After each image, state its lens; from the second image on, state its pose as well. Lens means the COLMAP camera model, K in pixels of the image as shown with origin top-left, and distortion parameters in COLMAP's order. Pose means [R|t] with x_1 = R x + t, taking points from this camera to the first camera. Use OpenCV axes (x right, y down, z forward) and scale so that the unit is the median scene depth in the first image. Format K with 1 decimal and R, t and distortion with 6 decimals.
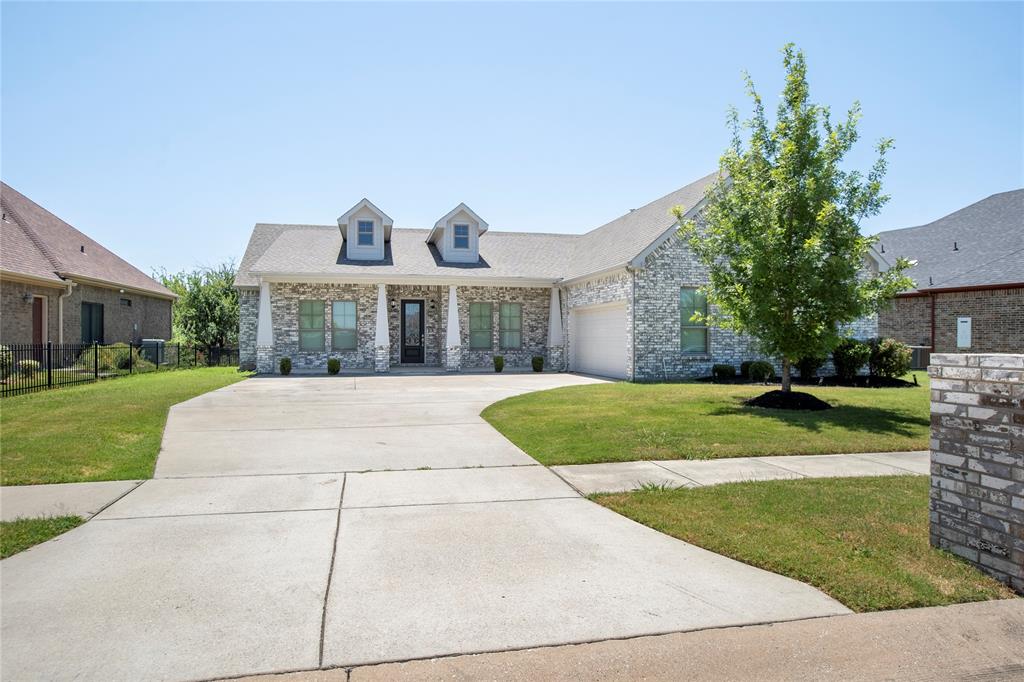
lens RADIAL K [[663.8, 0, 512.0], [0, 663.8, 341.0], [0, 0, 1]] dist [-0.004914, -0.000401]
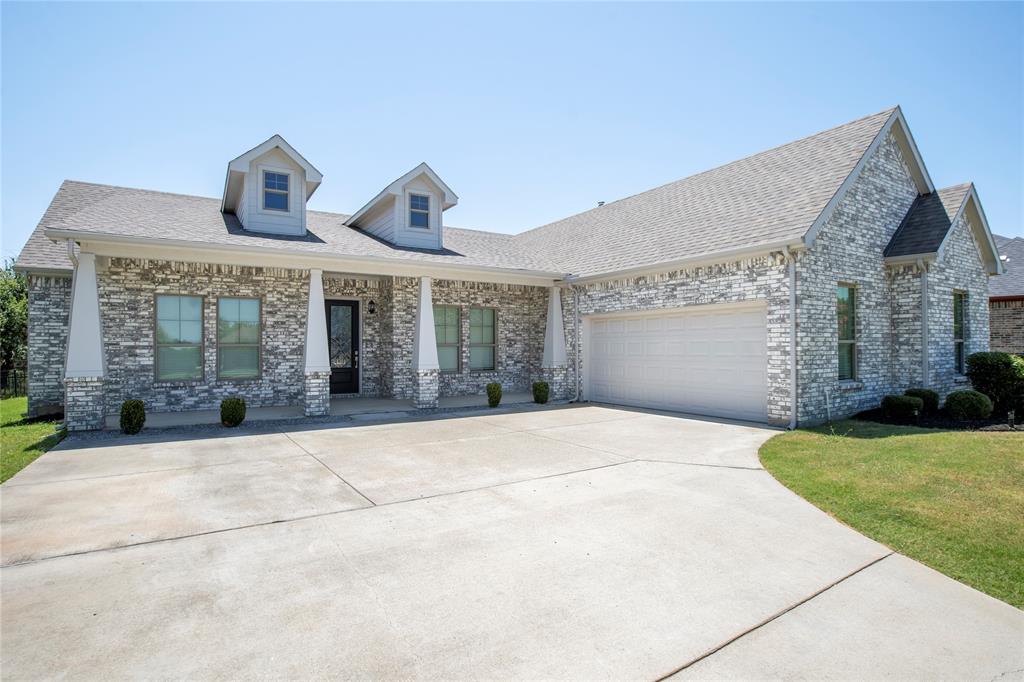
lens RADIAL K [[524.2, 0, 512.0], [0, 524.2, 341.0], [0, 0, 1]] dist [-0.058799, 0.038348]
pose [[0.940020, -0.000701, 0.341118, -0.179226], [0.006266, 0.999865, -0.015212, -0.011814], [-0.341061, 0.016437, 0.939898, 0.468821]]
